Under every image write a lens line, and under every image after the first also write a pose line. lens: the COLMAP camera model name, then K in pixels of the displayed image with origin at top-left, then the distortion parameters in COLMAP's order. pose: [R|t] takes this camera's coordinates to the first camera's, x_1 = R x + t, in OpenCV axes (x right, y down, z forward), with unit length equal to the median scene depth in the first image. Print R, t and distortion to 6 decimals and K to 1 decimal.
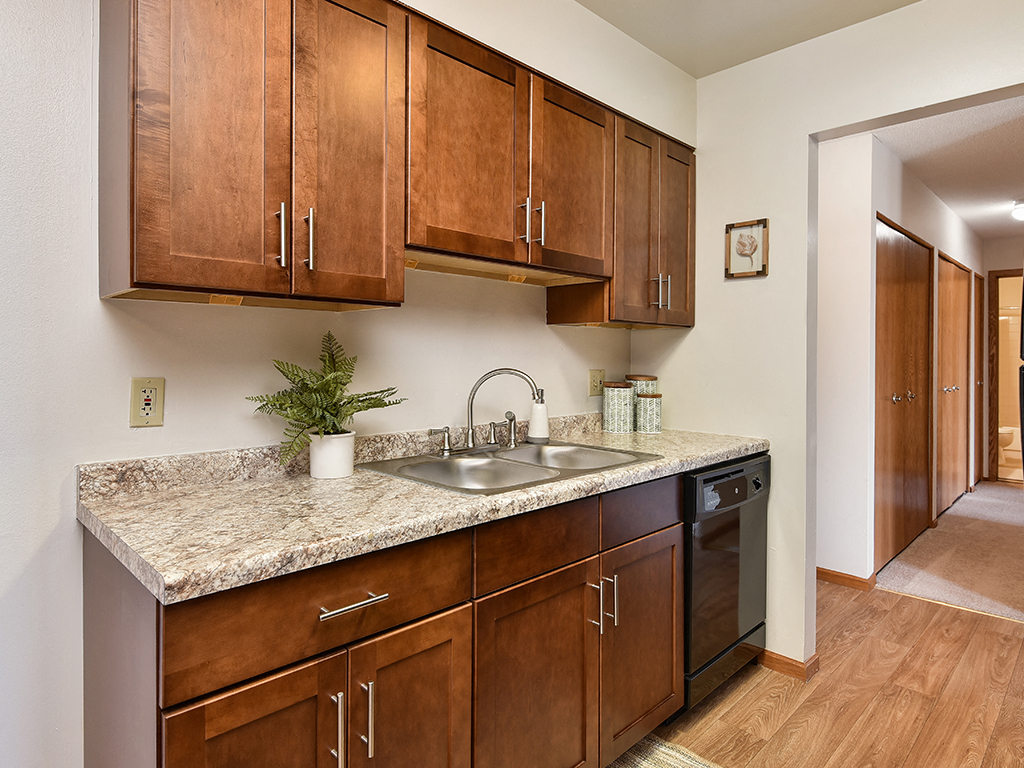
lens RADIAL K [[602.1, 0, 498.5], [0, 602.1, 359.2], [0, 0, 1]] dist [0.008430, -0.007755]
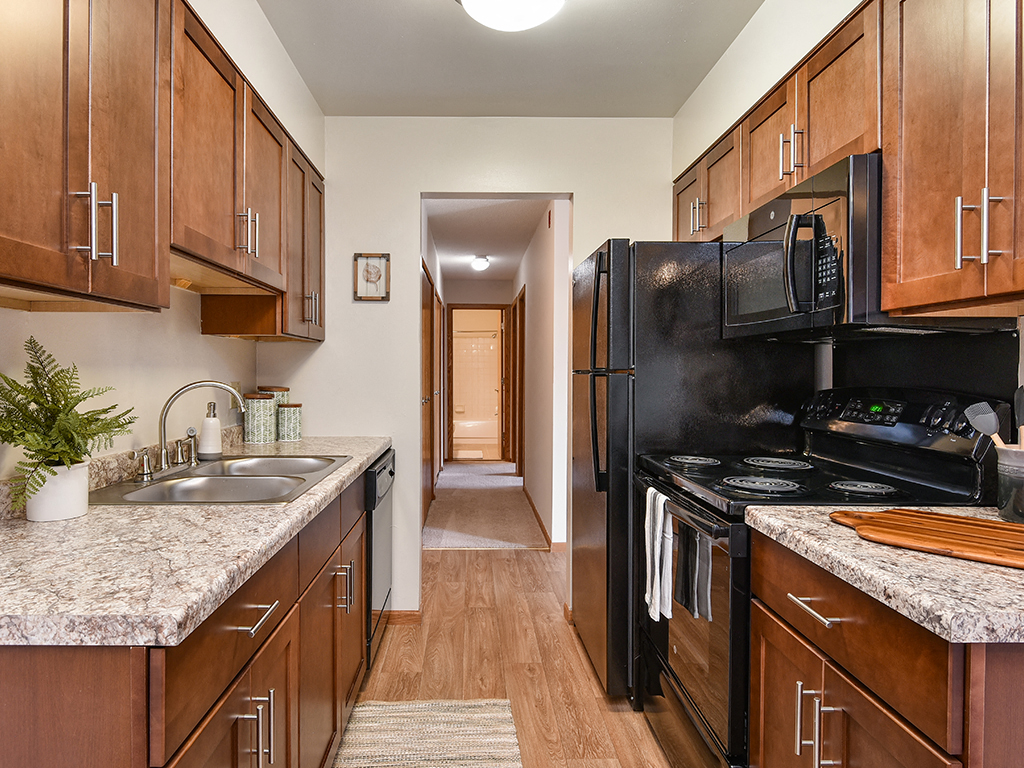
lens RADIAL K [[591.2, 0, 510.1], [0, 591.2, 377.3], [0, 0, 1]] dist [0.004164, -0.001983]
pose [[0.689542, -0.012519, 0.724138, -0.246602], [0.004742, 0.999907, 0.012771, -0.000102], [-0.724231, -0.005372, 0.689537, 0.010183]]
